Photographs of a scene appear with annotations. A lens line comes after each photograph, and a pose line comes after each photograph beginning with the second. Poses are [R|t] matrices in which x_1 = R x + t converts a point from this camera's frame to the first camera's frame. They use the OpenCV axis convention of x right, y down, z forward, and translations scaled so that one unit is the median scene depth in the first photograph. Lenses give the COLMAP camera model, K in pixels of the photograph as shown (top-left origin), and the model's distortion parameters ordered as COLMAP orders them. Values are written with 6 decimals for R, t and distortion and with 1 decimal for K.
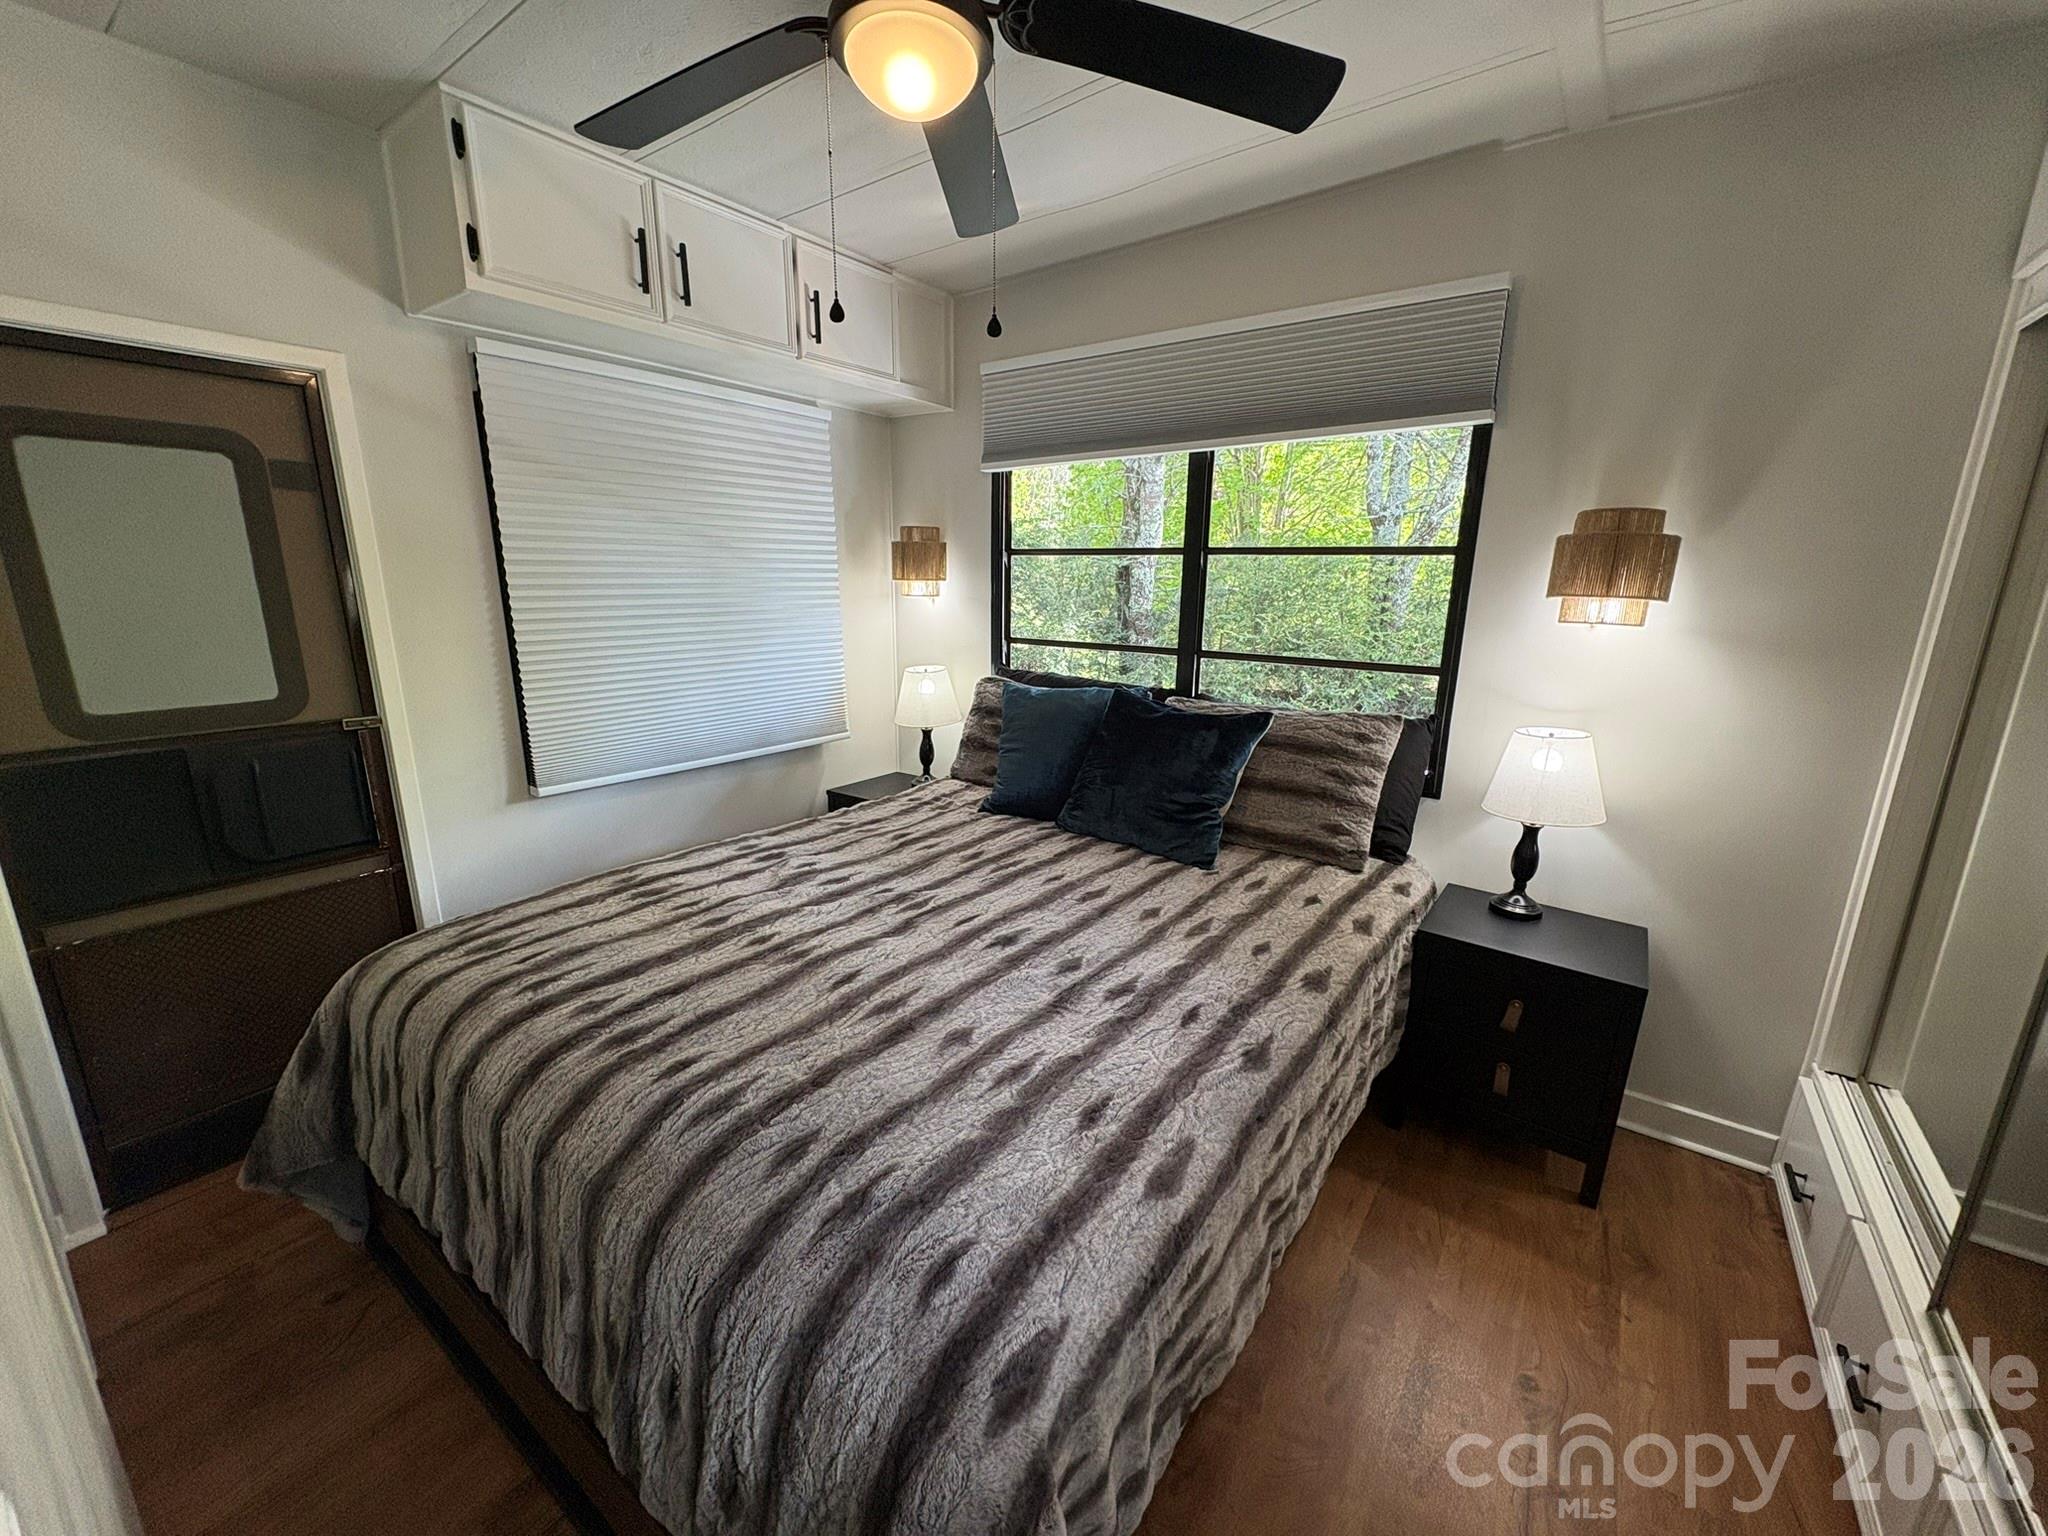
lens RADIAL K [[812.2, 0, 1009.0], [0, 812.2, 758.7], [0, 0, 1]] dist [-0.000986, 0.000276]
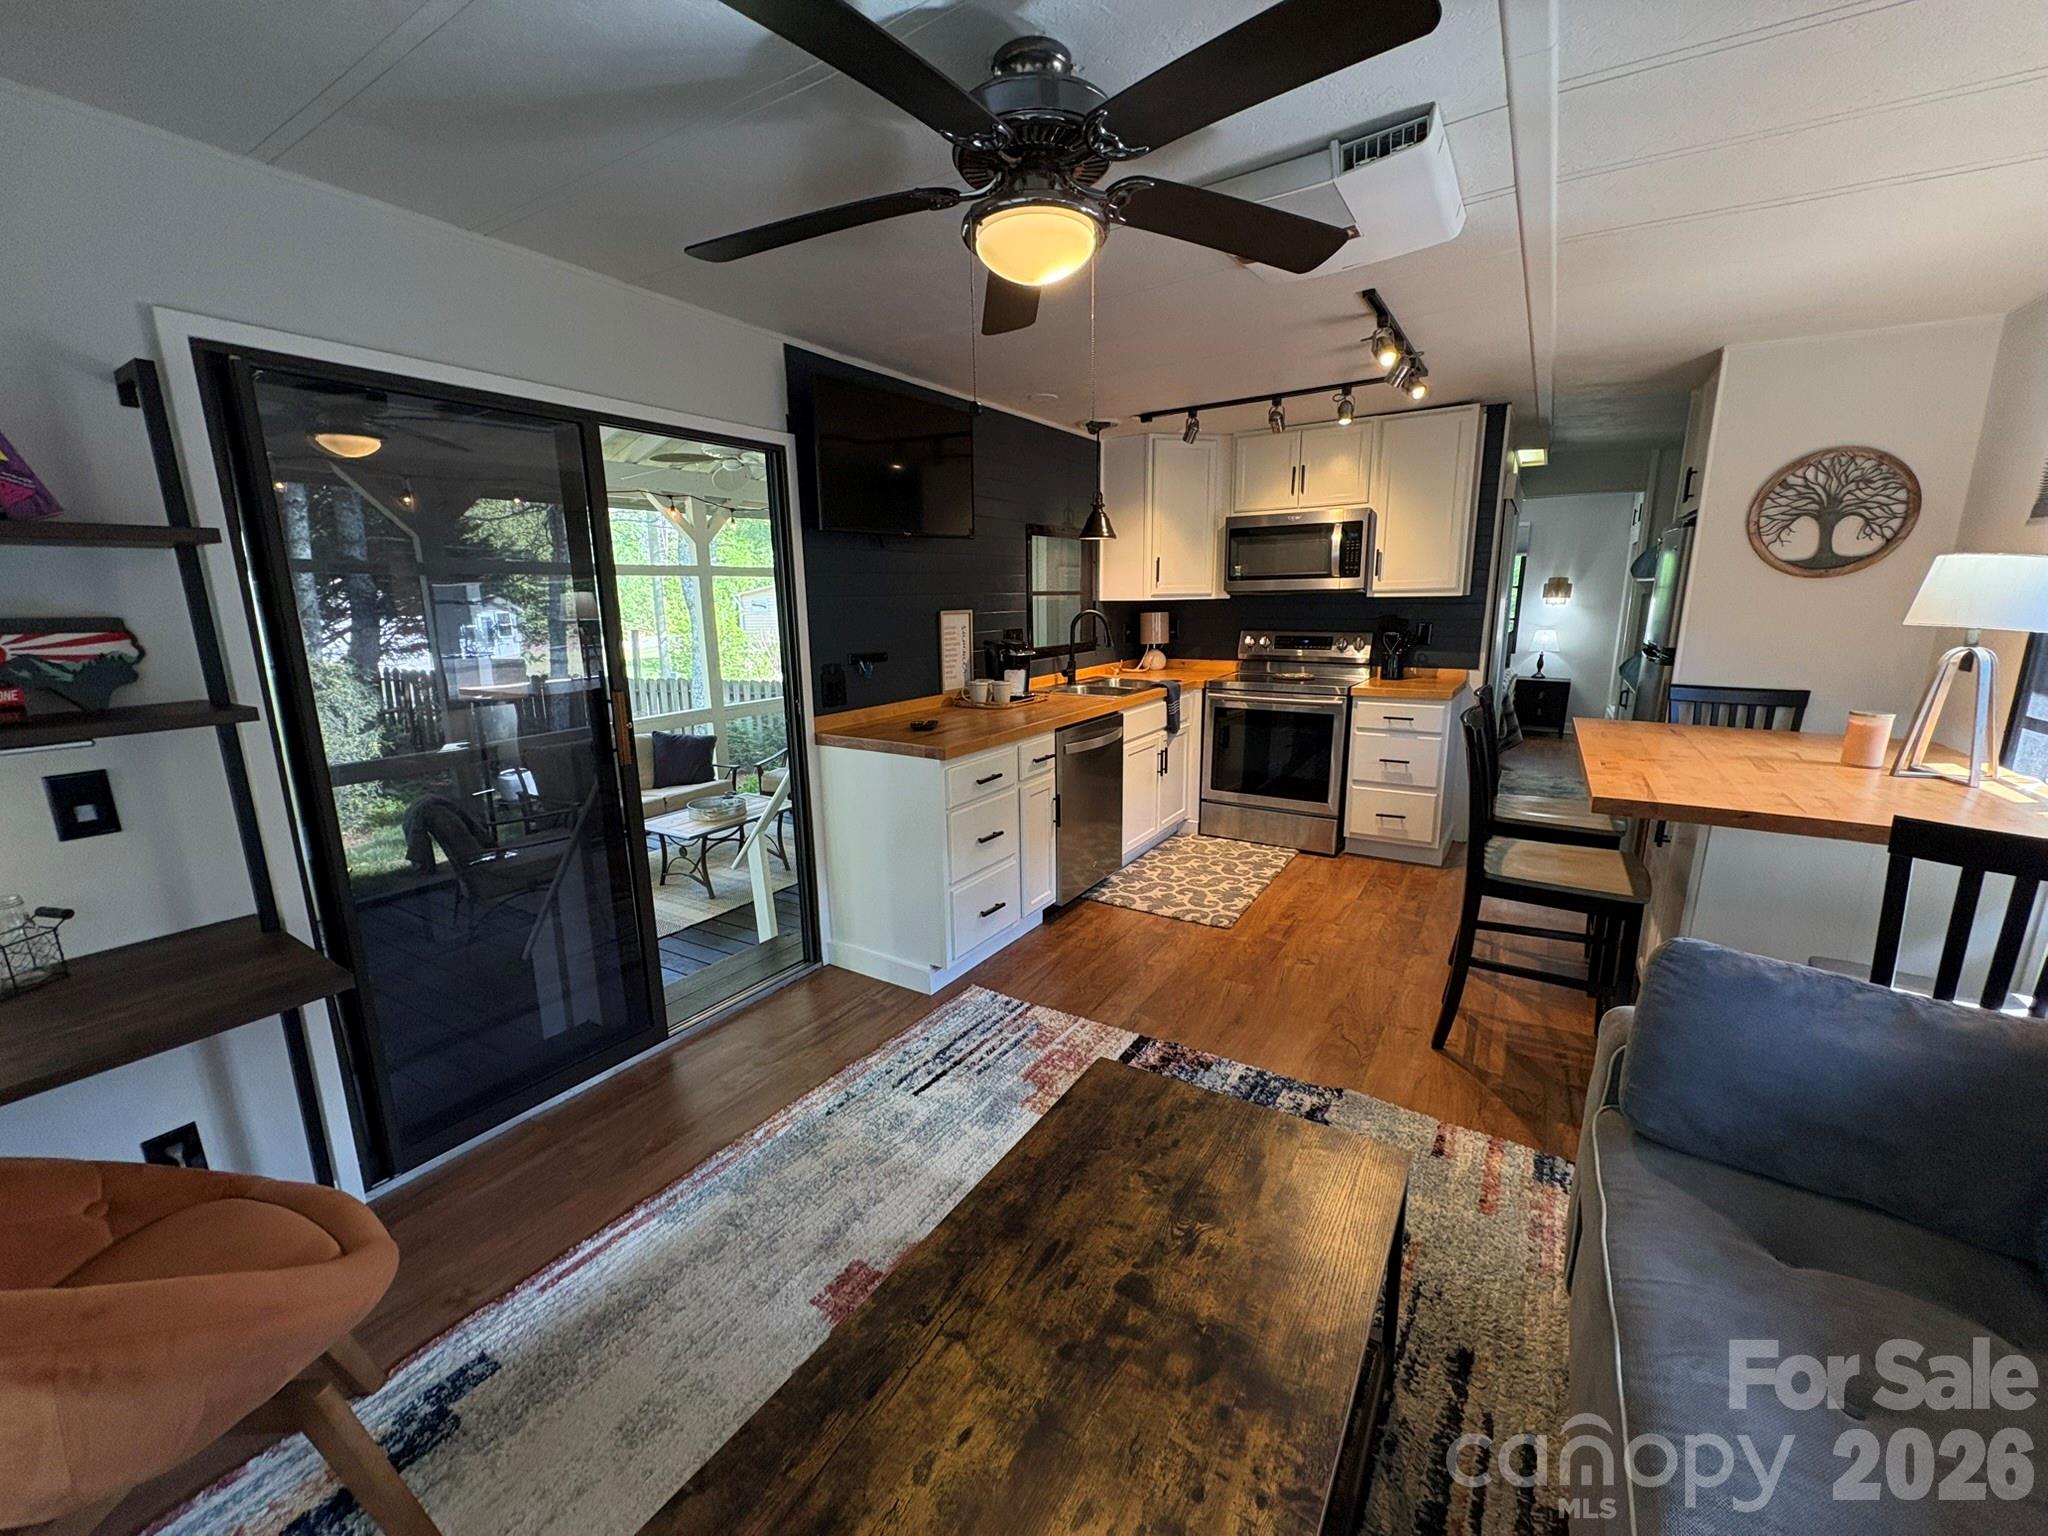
lens RADIAL K [[812.2, 0, 1021.0], [0, 812.2, 769.3], [0, 0, 1]] dist [-0.000986, 0.000276]
pose [[0.998313, -0.031848, 0.048557, -2.043200], [0.033824, 0.998610, -0.040434, 0.690484], [-0.047202, 0.042008, 0.998002, -2.731756]]
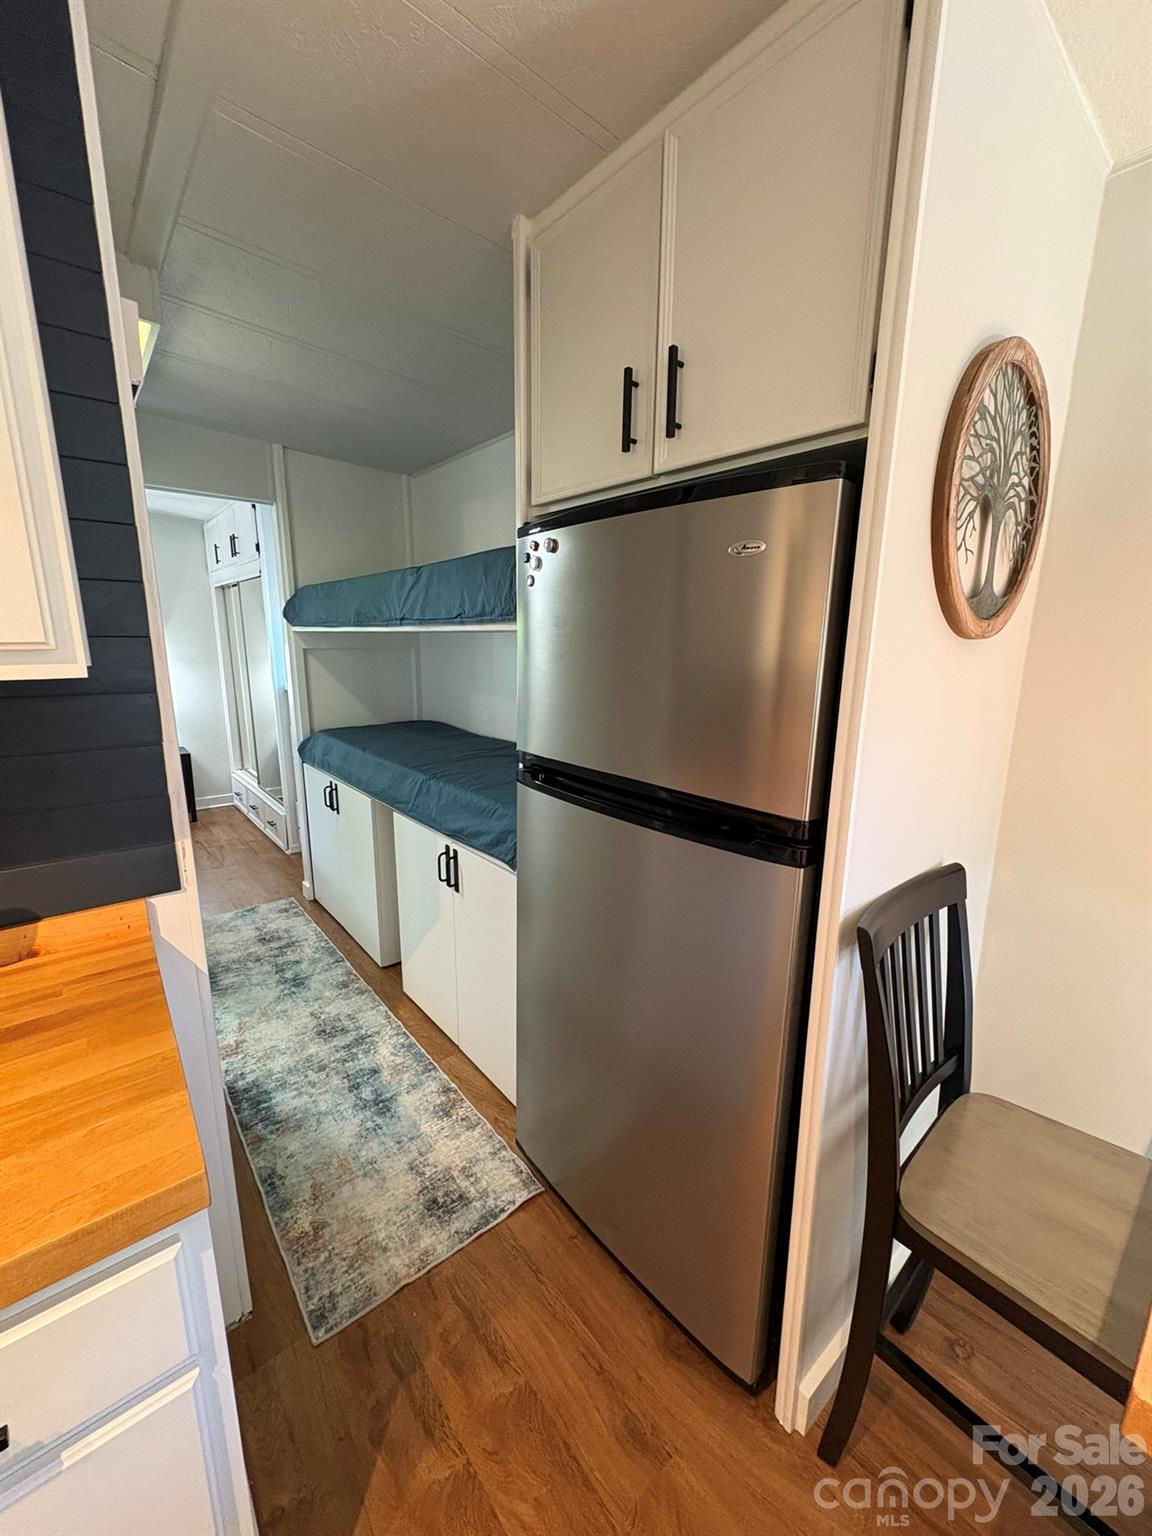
lens RADIAL K [[609.1, 0, 576.3], [0, 609.1, 763.2], [0, 0, 1]] dist [-0.000986, 0.000276]
pose [[0.255542, -0.200006, 0.945884, -1.120287], [0.234146, 0.962044, 0.140166, 0.284146], [-0.938016, 0.185657, 0.292673, -1.167882]]
